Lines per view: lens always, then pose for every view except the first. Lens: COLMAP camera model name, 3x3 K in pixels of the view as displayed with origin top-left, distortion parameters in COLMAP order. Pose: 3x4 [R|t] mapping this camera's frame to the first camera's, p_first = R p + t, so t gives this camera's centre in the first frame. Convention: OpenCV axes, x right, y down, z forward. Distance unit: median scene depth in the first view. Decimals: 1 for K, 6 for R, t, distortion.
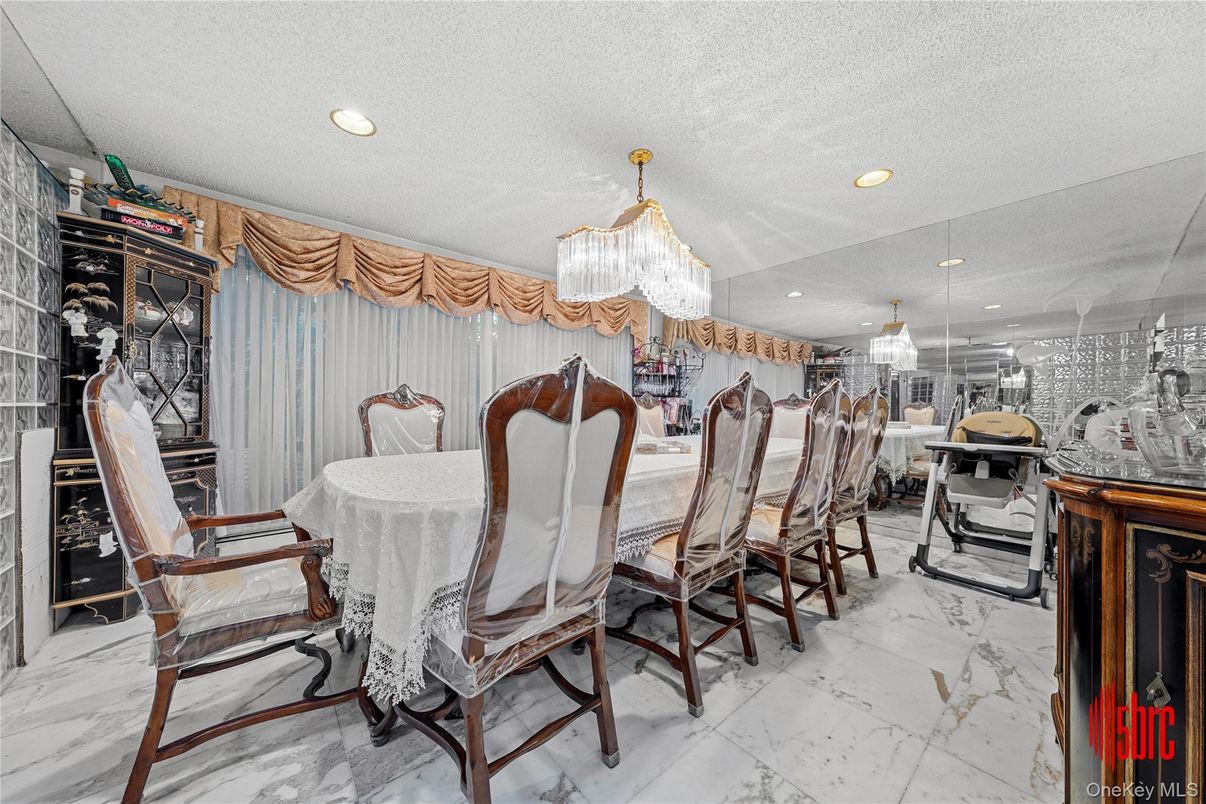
lens RADIAL K [[414.8, 0, 607.7], [0, 414.8, 400.9], [0, 0, 1]] dist [-0.000800, -0.000209]
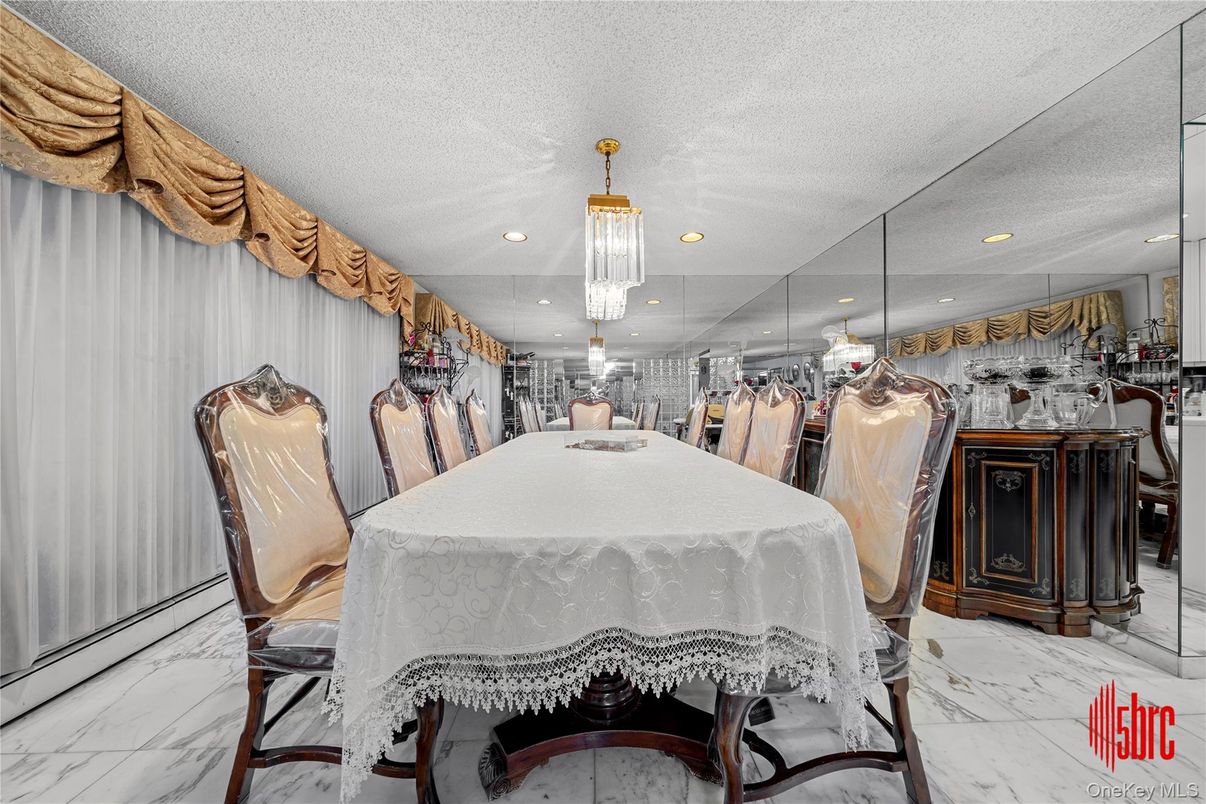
lens RADIAL K [[414.8, 0, 606.2], [0, 414.8, 402.9], [0, 0, 1]] dist [-0.000800, -0.000209]
pose [[0.622427, -0.008393, 0.782633, -0.442194], [0.001508, 0.999954, 0.009524, 0.002671], [-0.782677, -0.004748, 0.622410, 0.251912]]
